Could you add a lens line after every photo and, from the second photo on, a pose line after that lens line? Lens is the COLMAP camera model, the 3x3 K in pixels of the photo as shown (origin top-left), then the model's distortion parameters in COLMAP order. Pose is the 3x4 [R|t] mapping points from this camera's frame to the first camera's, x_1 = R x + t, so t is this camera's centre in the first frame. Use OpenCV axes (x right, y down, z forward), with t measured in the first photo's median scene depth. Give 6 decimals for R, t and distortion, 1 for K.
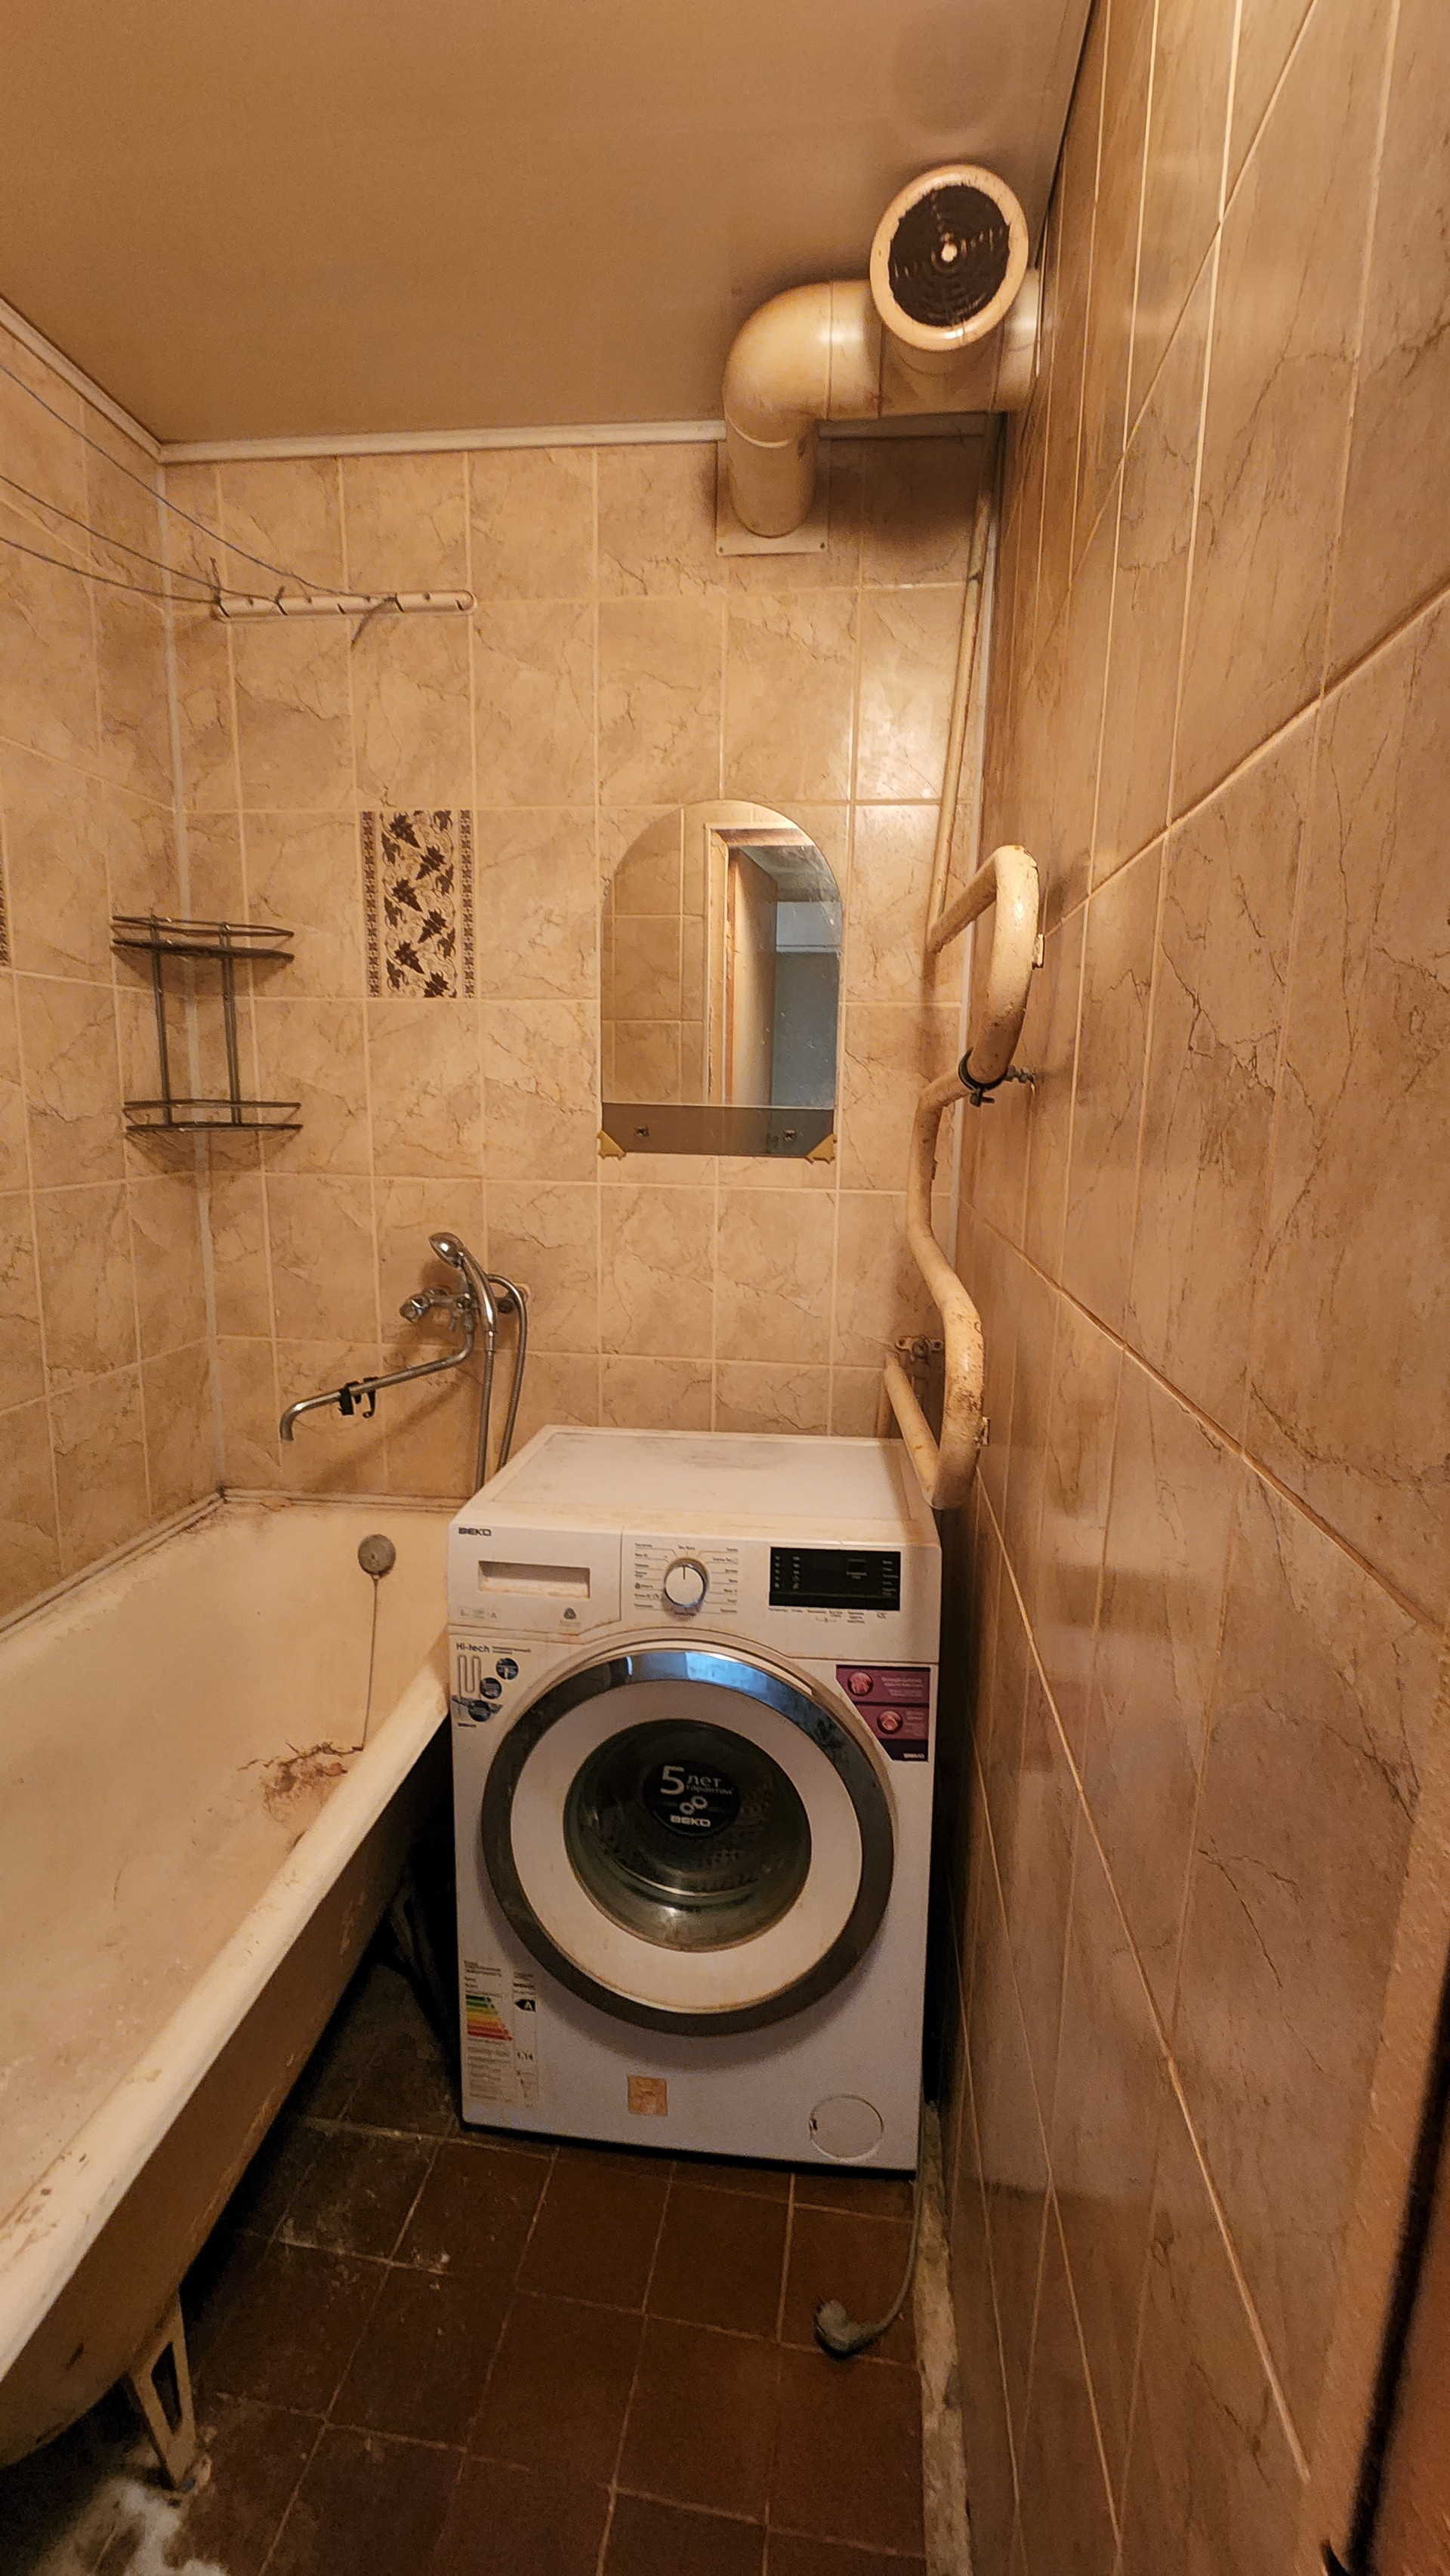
lens RADIAL K [[1062.6, 0, 728.8], [0, 1062.6, 1292.7], [0, 0, 1]] dist [-0.005334, -0.000399]
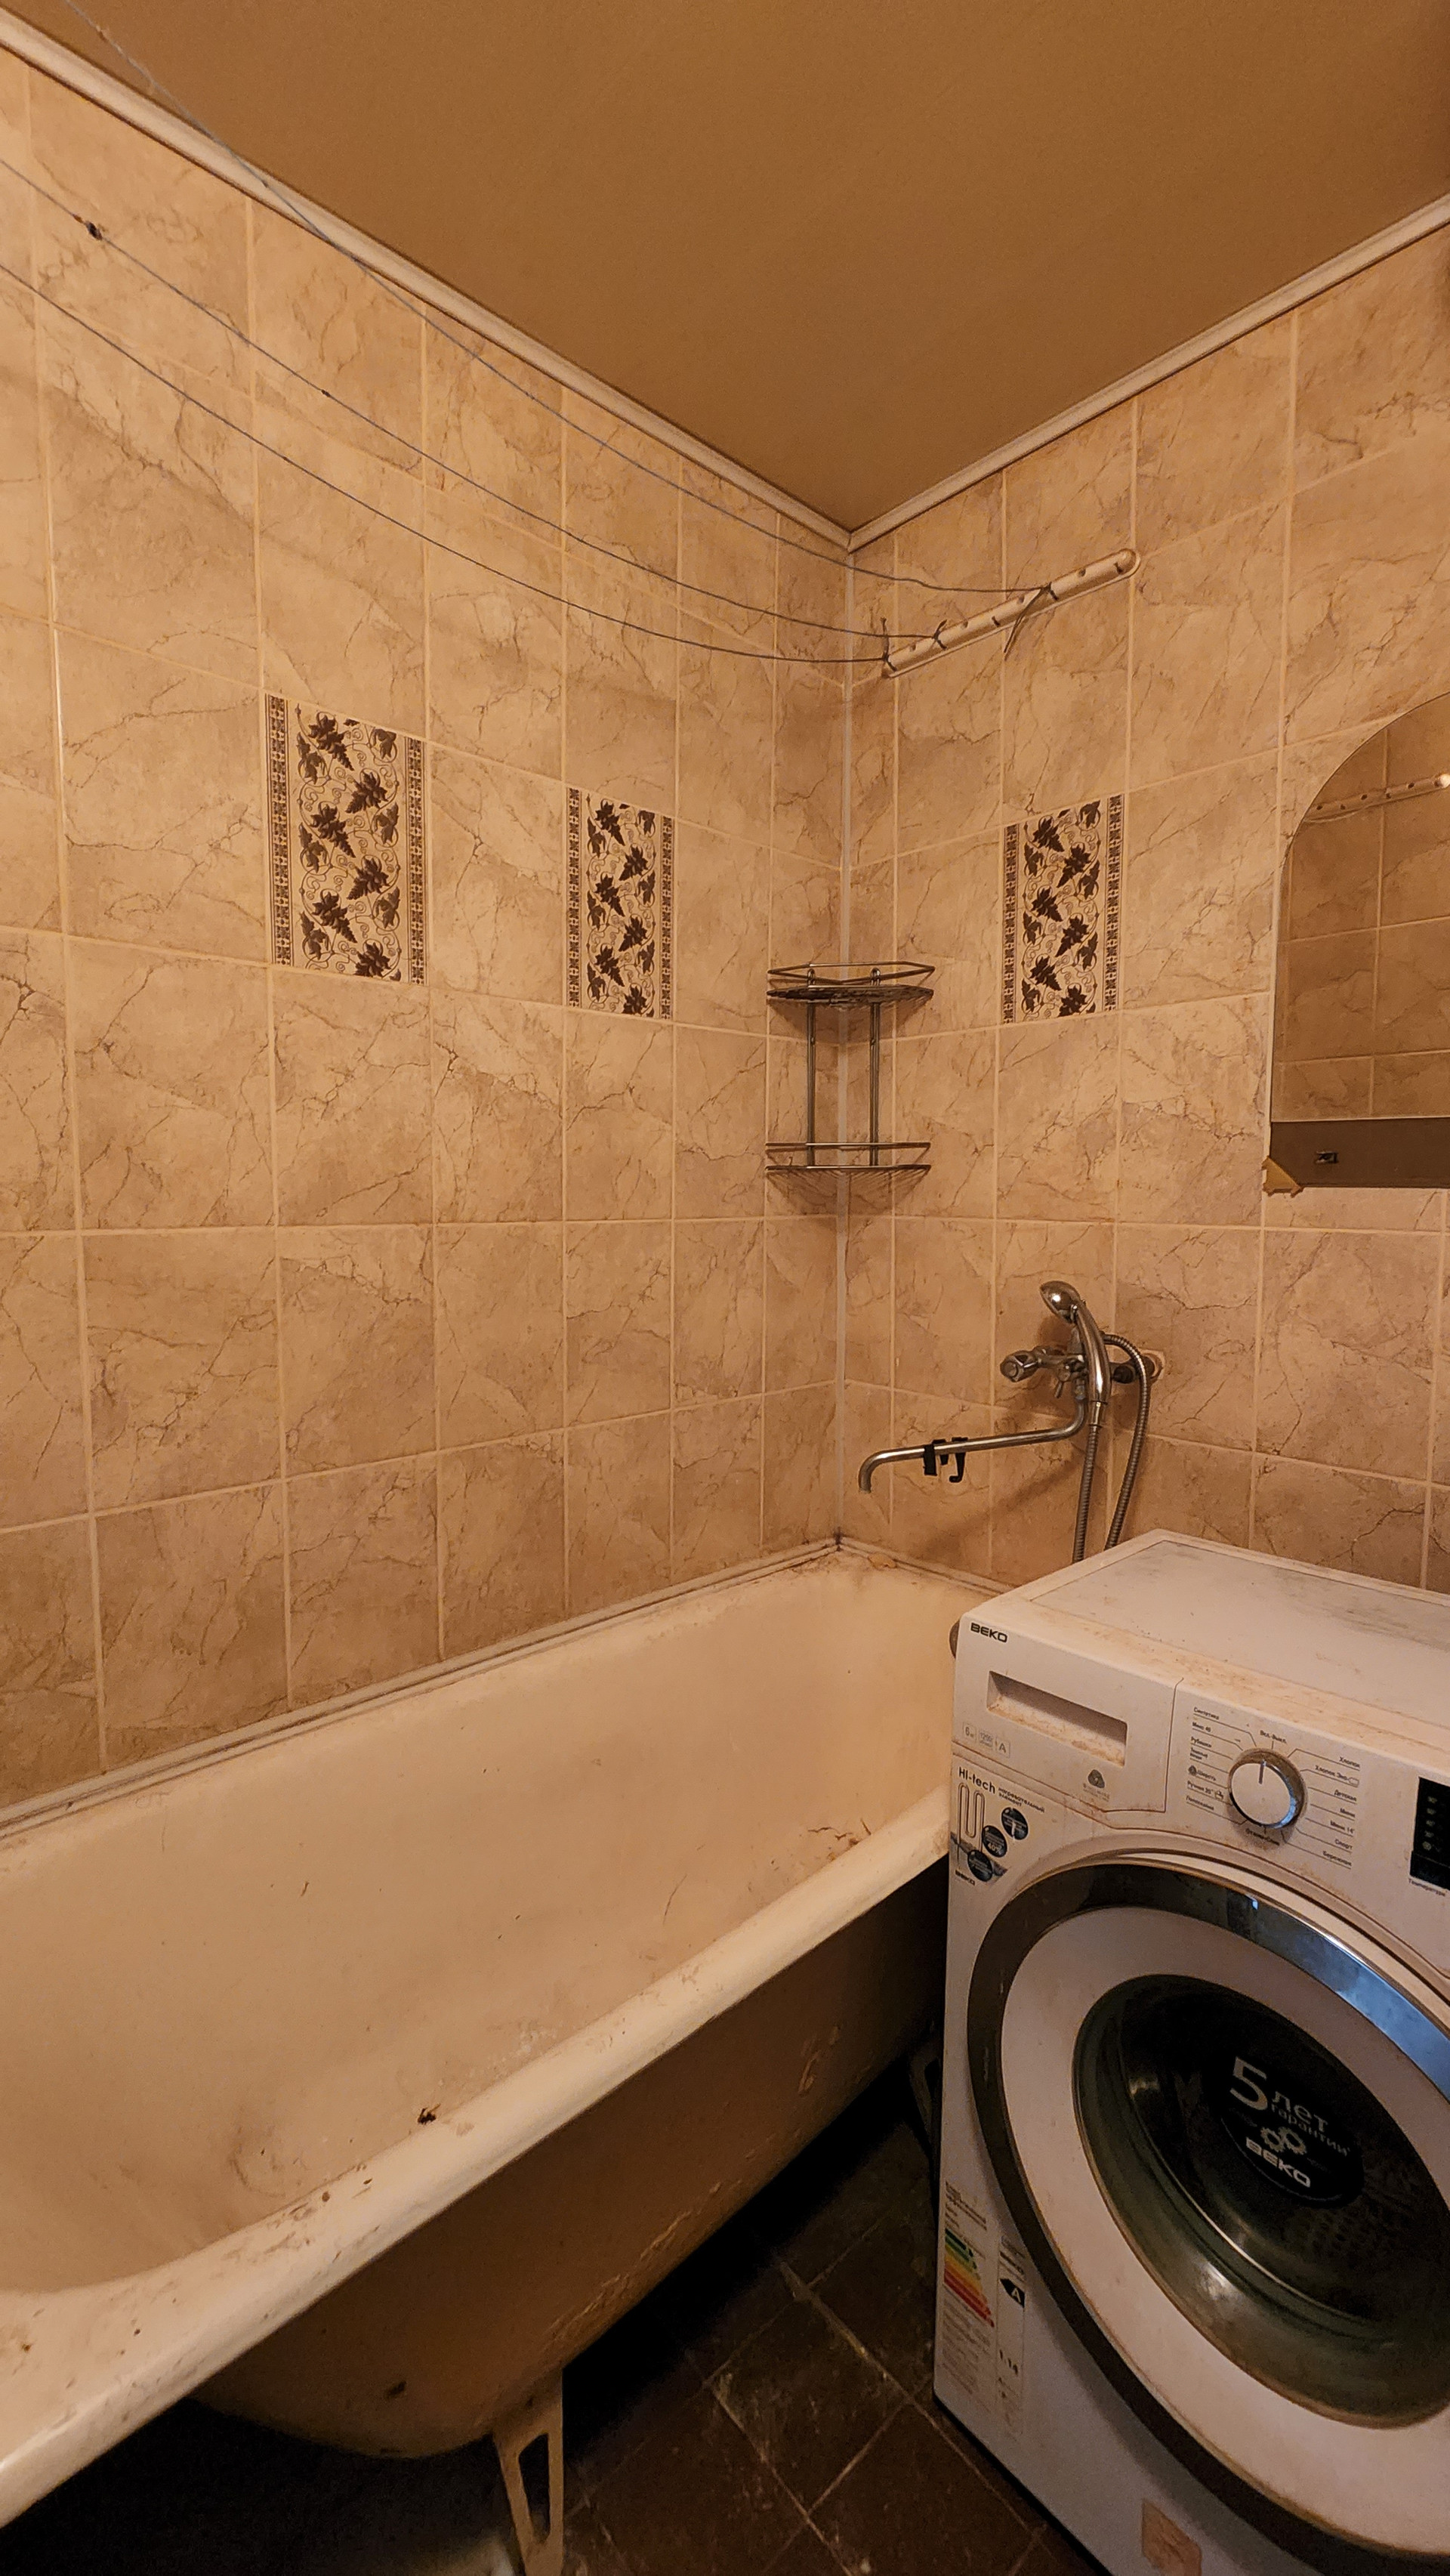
lens RADIAL K [[1062.6, 0, 724.2], [0, 1062.6, 1284.7], [0, 0, 1]] dist [-0.005334, -0.000399]
pose [[0.758447, 0.042045, -0.650378, 0.092994], [-0.104855, 0.992789, -0.058097, 0.026216], [0.643245, 0.112259, 0.757386, 0.190261]]
